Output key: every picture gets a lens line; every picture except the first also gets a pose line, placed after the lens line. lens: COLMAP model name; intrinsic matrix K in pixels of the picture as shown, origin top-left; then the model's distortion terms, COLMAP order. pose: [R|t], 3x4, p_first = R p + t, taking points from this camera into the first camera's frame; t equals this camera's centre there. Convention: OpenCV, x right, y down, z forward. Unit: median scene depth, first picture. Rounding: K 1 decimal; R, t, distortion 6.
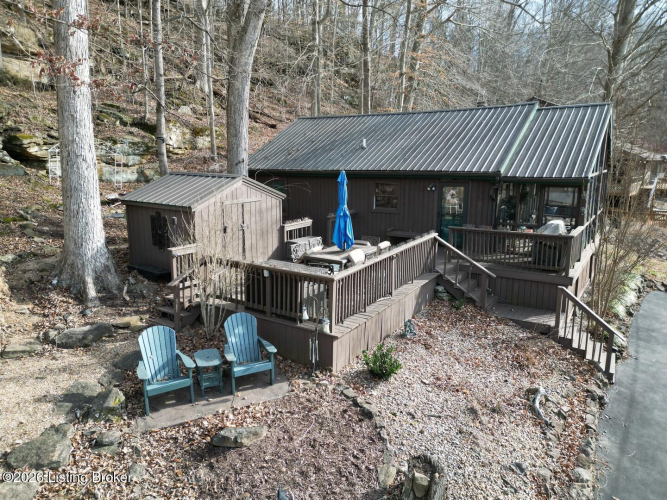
lens RADIAL K [[462.4, 0, 331.5], [0, 462.4, 248.9], [0, 0, 1]] dist [0.056108, -0.051744]
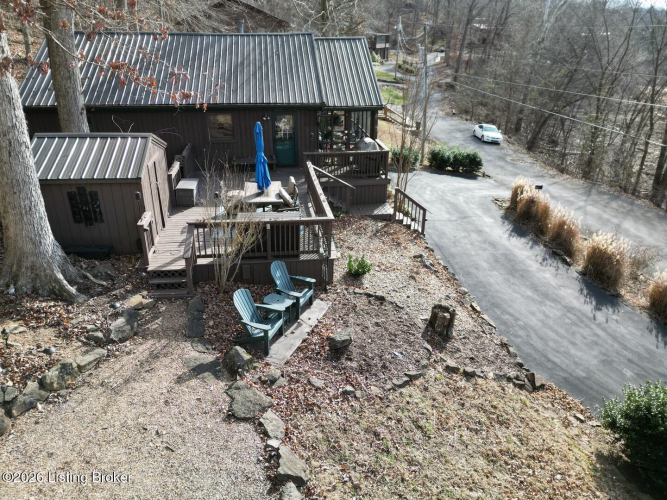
lens RADIAL K [[462.4, 0, 331.5], [0, 462.4, 248.9], [0, 0, 1]] dist [0.056108, -0.051744]
pose [[0.757830, -0.267272, 0.595197, -0.656369], [0.119946, 0.953769, 0.275569, -0.179271], [-0.641332, -0.137443, 0.754853, -0.033696]]
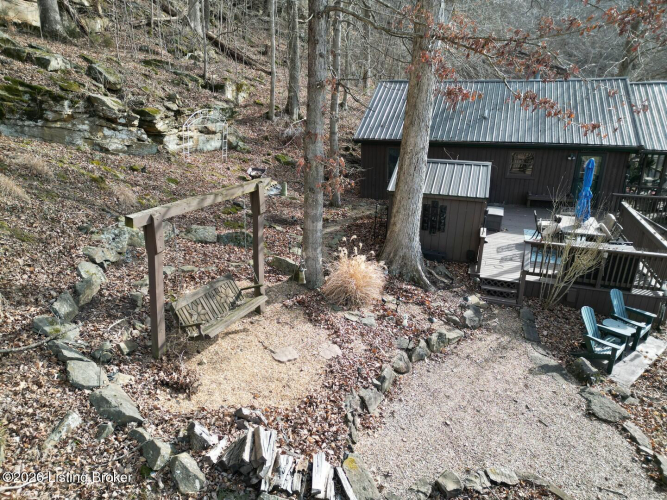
lens RADIAL K [[462.4, 0, 331.5], [0, 462.4, 248.9], [0, 0, 1]] dist [0.056108, -0.051744]
pose [[0.969219, -0.082585, 0.231937, -1.004026], [0.048356, 0.987568, 0.149572, -0.164882], [-0.241406, -0.133752, 0.961163, -0.038416]]
